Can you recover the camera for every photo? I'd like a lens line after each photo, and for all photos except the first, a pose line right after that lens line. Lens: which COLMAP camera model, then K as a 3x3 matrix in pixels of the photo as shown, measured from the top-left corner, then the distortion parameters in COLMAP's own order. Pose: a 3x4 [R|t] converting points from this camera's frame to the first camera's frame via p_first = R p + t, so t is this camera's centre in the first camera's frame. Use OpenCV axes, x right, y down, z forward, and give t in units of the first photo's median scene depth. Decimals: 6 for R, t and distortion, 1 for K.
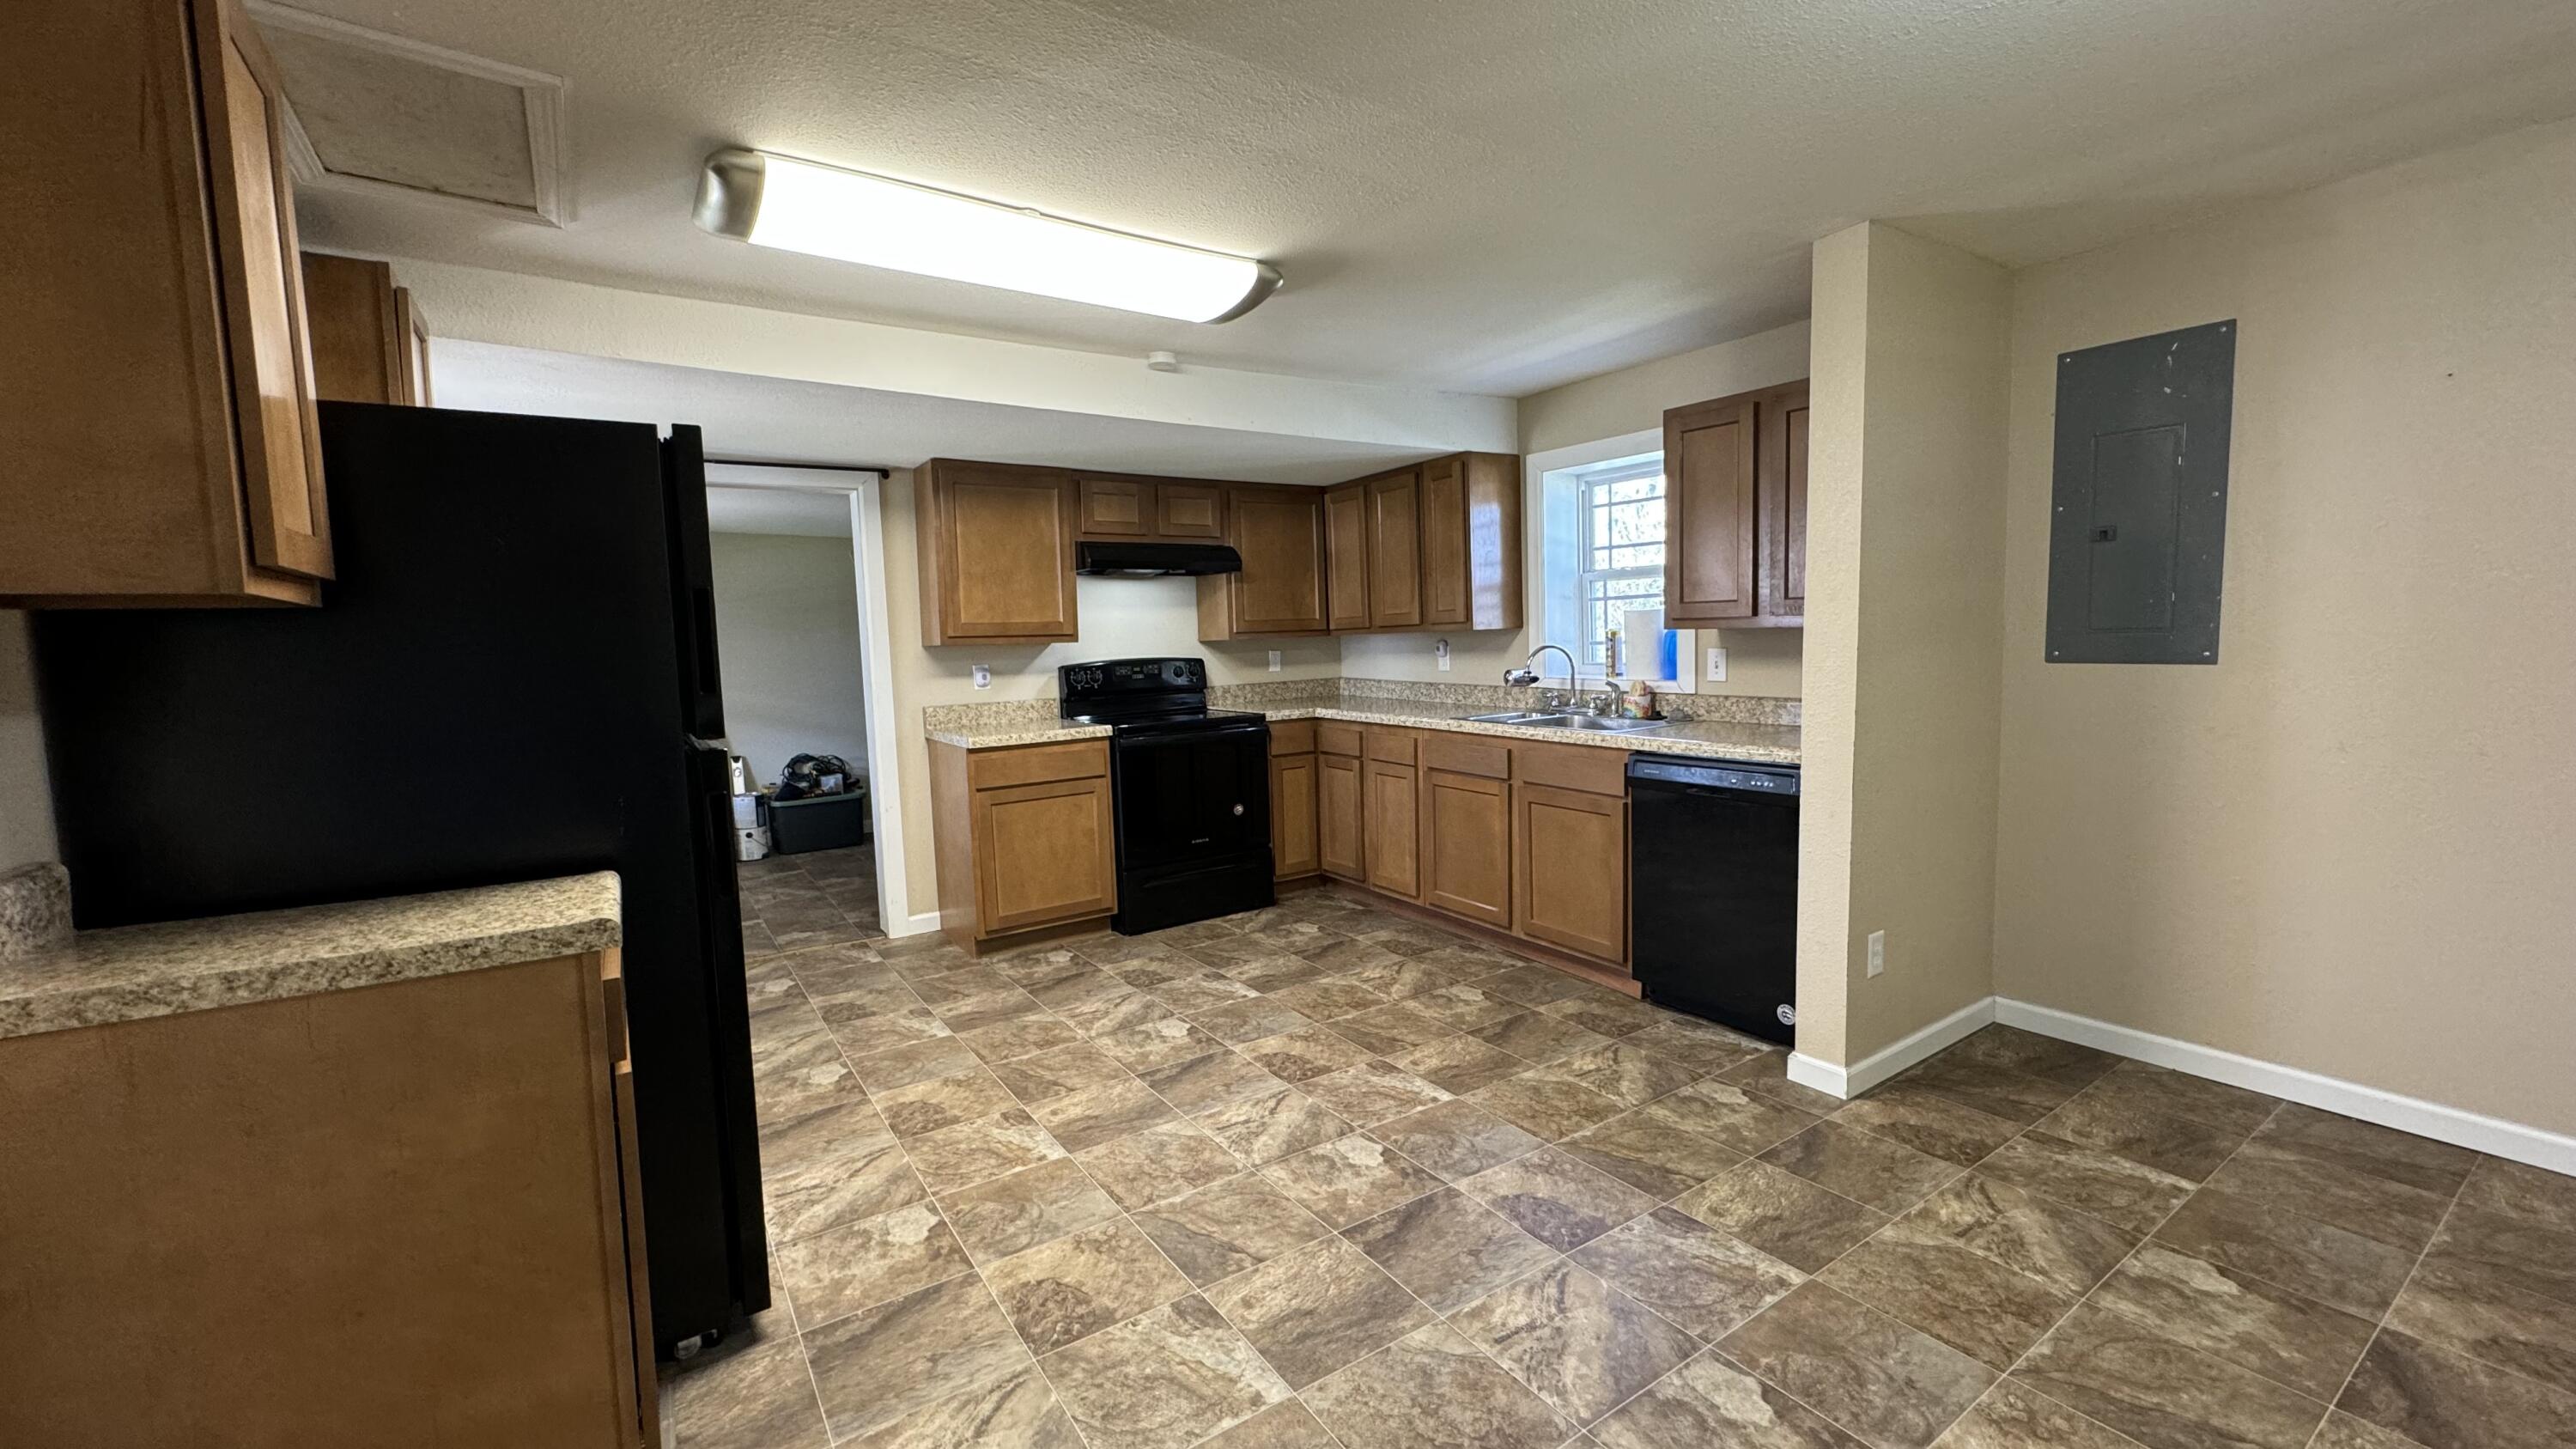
lens RADIAL K [[1026.3, 0, 1285.1], [0, 1026.3, 724.4], [0, 0, 1]] dist [-0.002444, -0.000193]
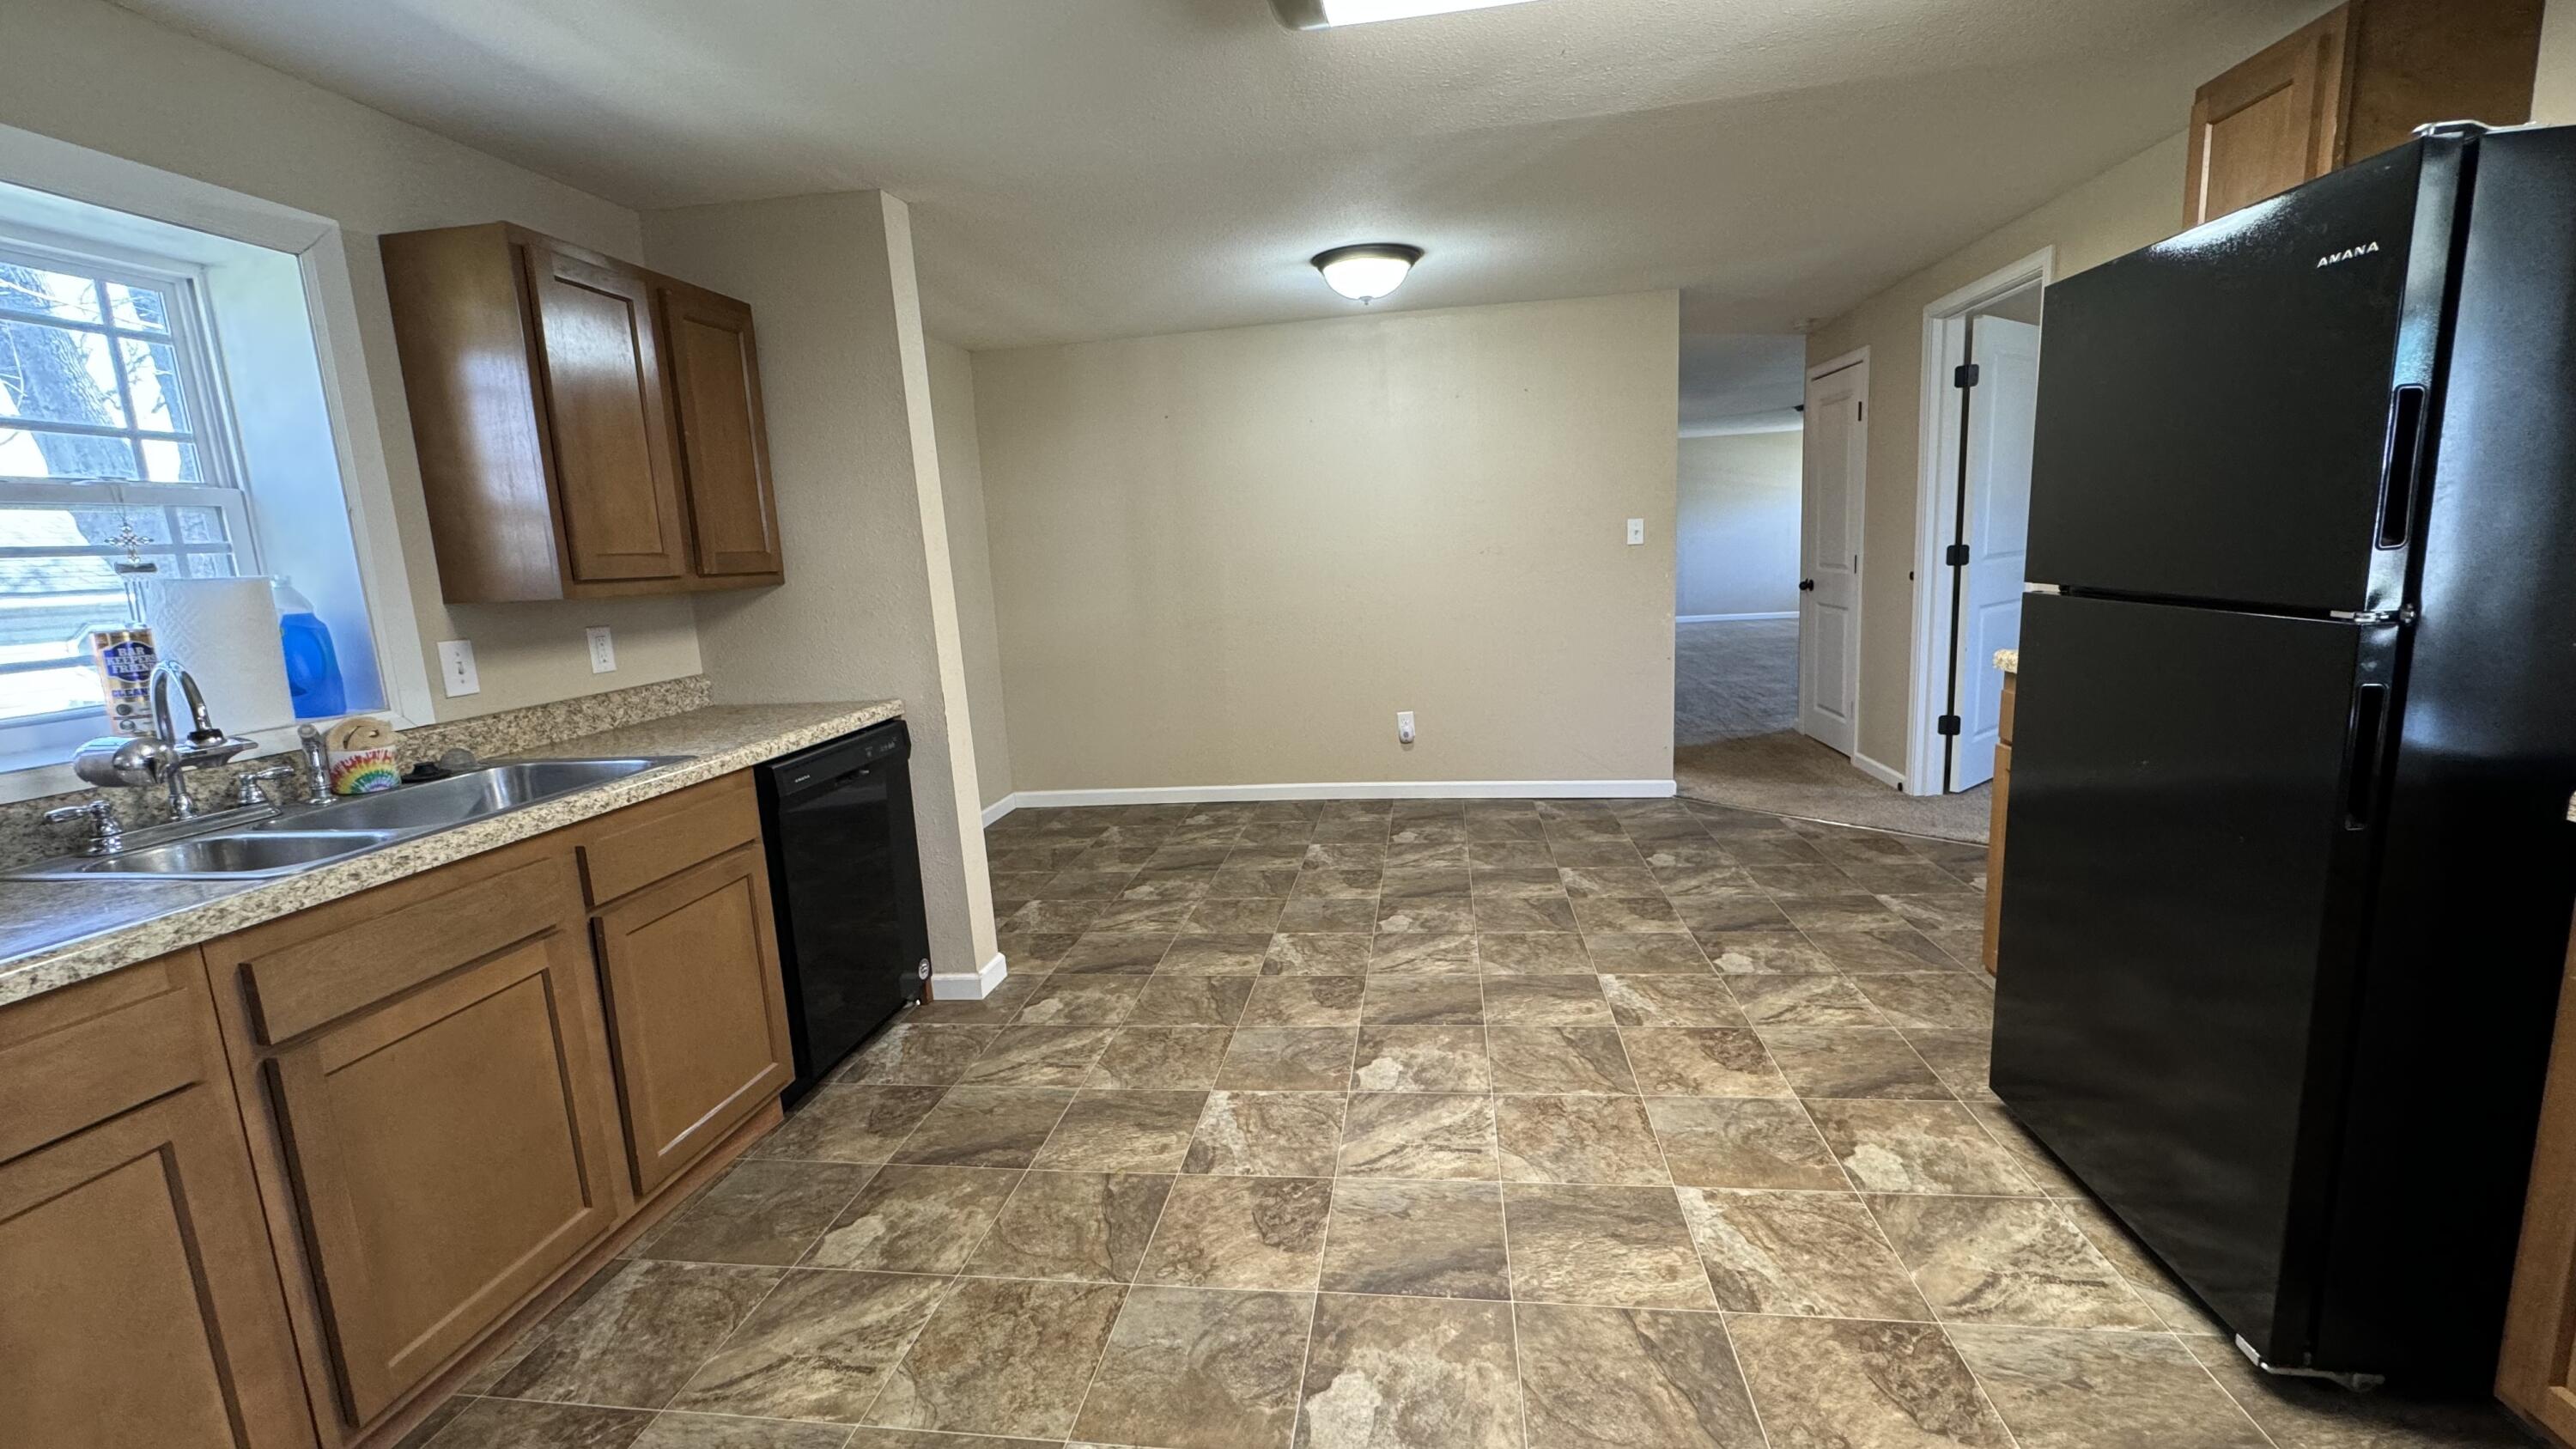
lens RADIAL K [[1026.3, 0, 1285.1], [0, 1026.3, 724.4], [0, 0, 1]] dist [-0.002444, -0.000193]
pose [[-0.738201, -0.045157, 0.673068, -0.500523], [0.138578, 0.966326, 0.216819, -0.132425], [-0.660194, 0.253328, -0.707085, 1.654118]]
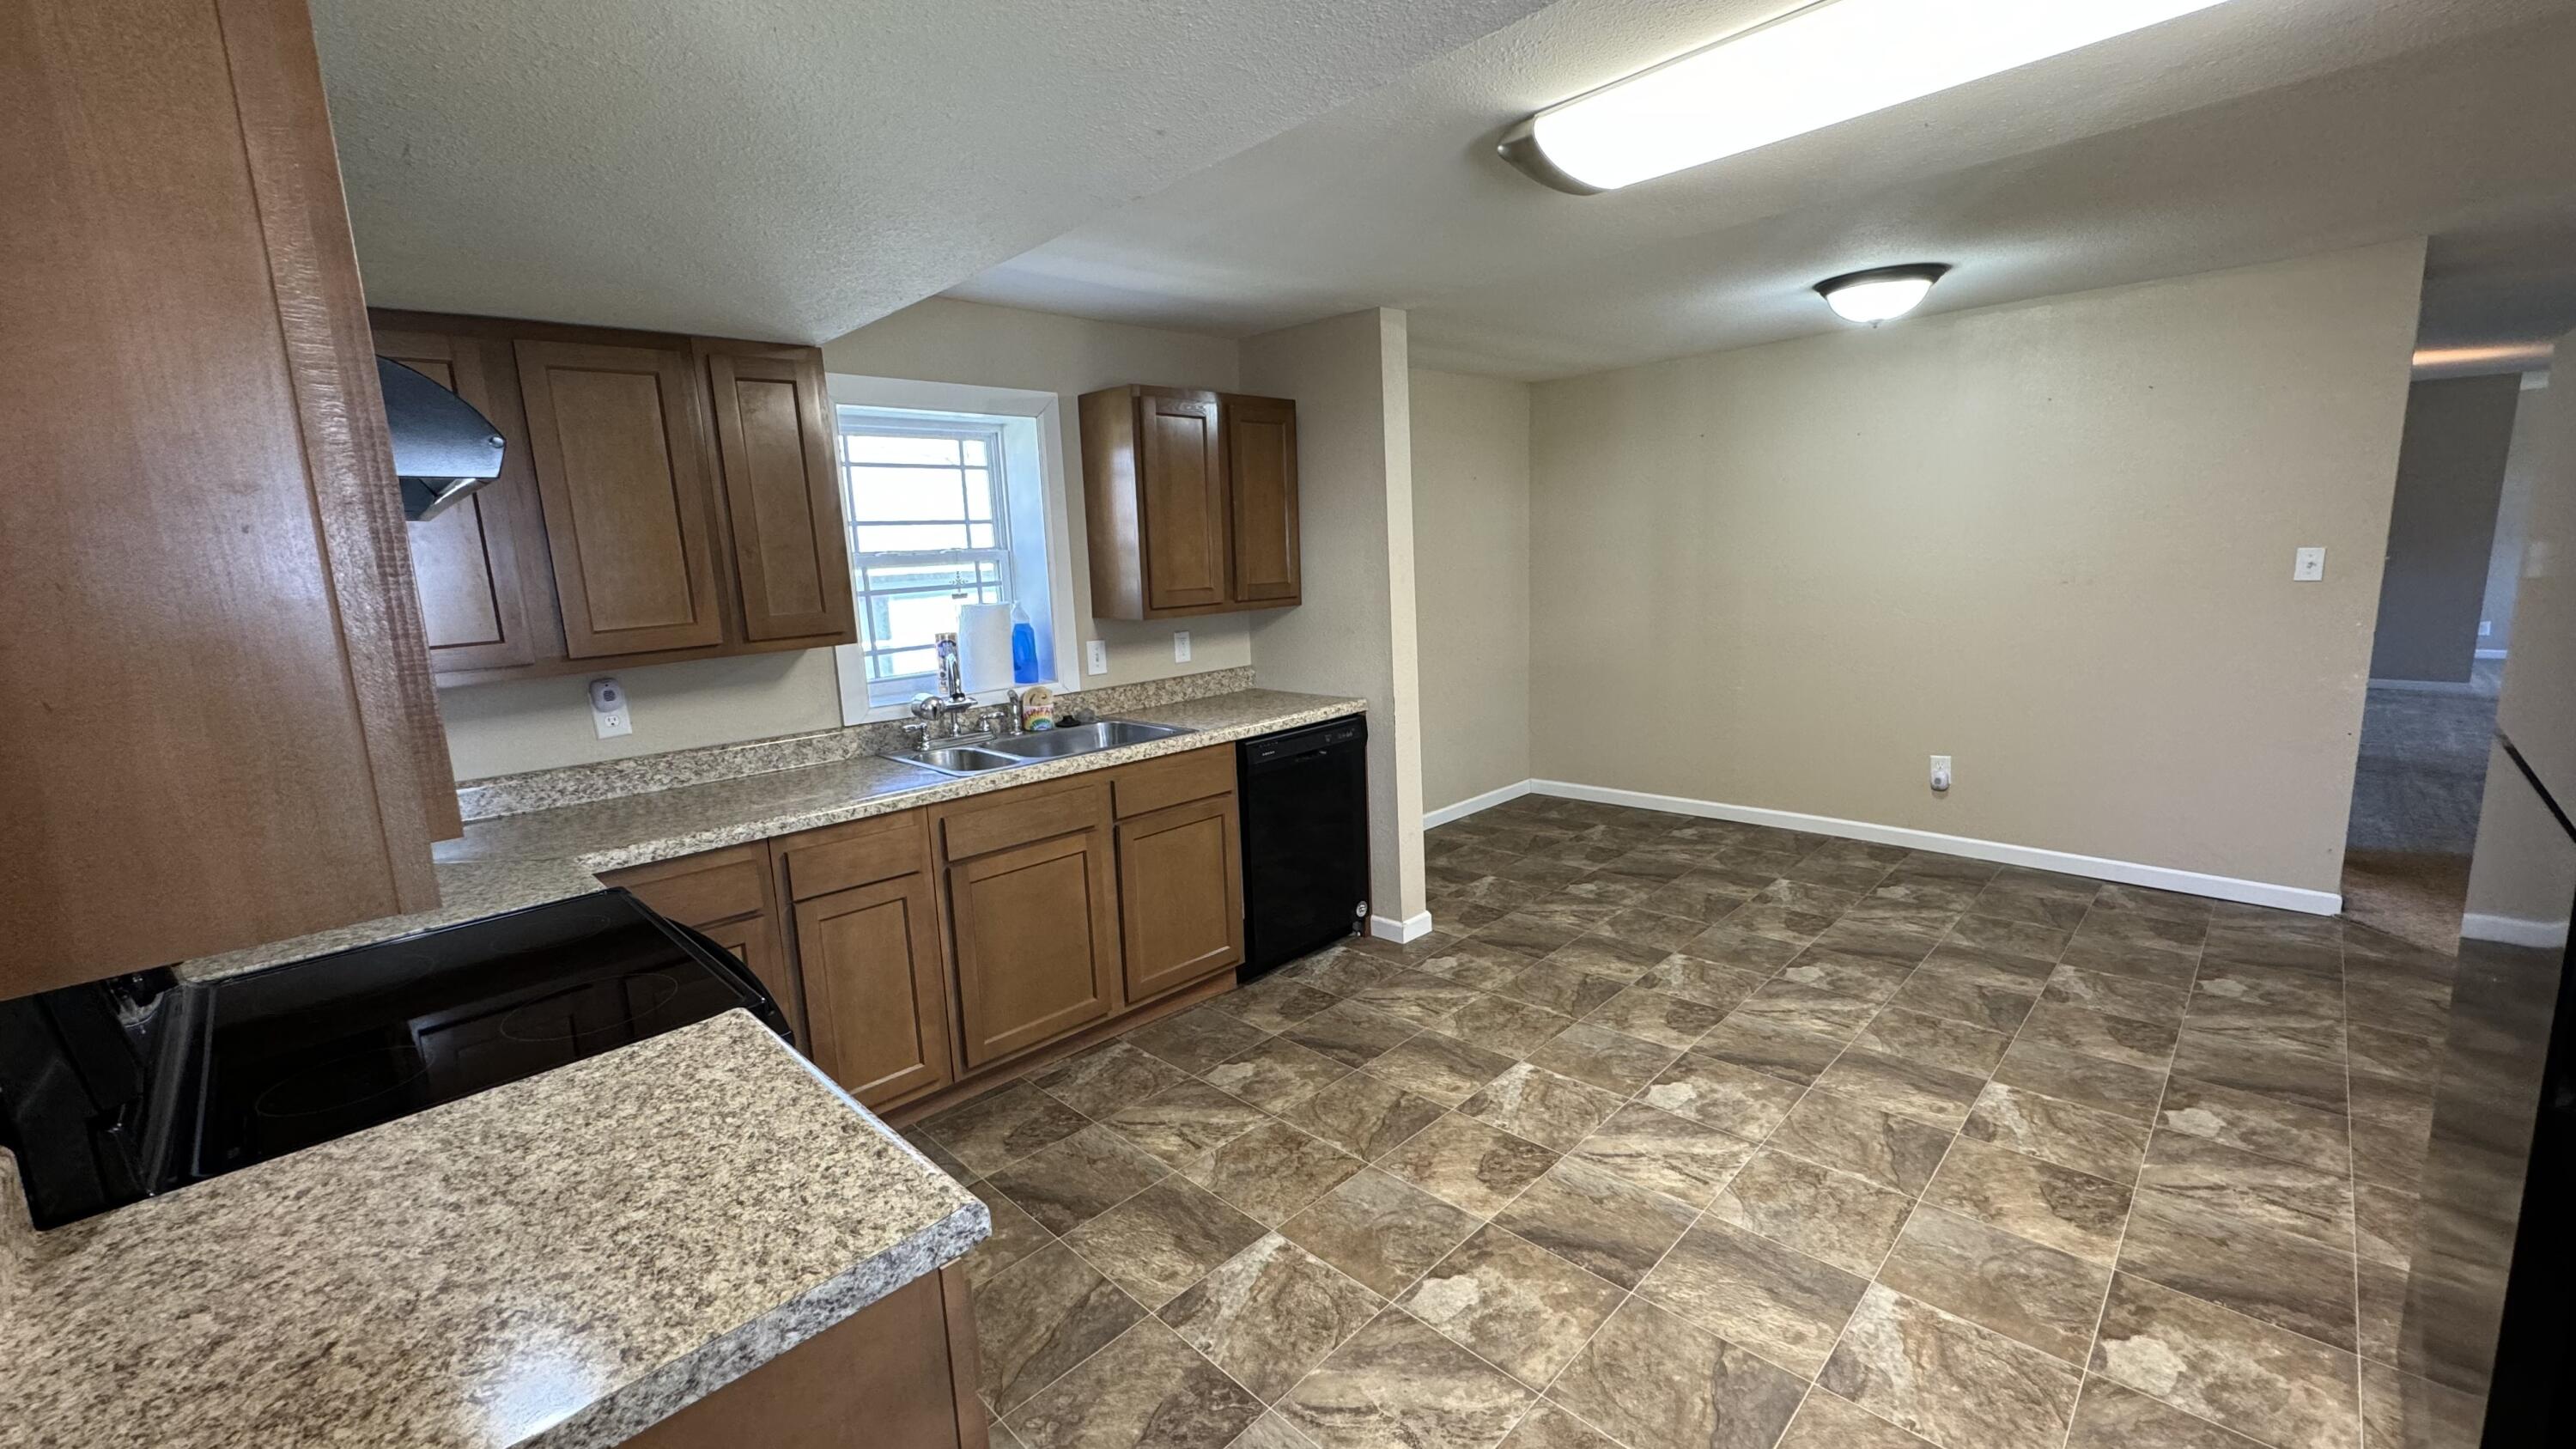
lens RADIAL K [[1026.3, 0, 1285.1], [0, 1026.3, 724.4], [0, 0, 1]] dist [-0.002444, -0.000193]
pose [[-0.193910, -0.126593, 0.972817, -0.828097], [0.140463, 0.977839, 0.155244, -0.180405], [-0.970912, 0.166748, -0.171831, 1.493132]]
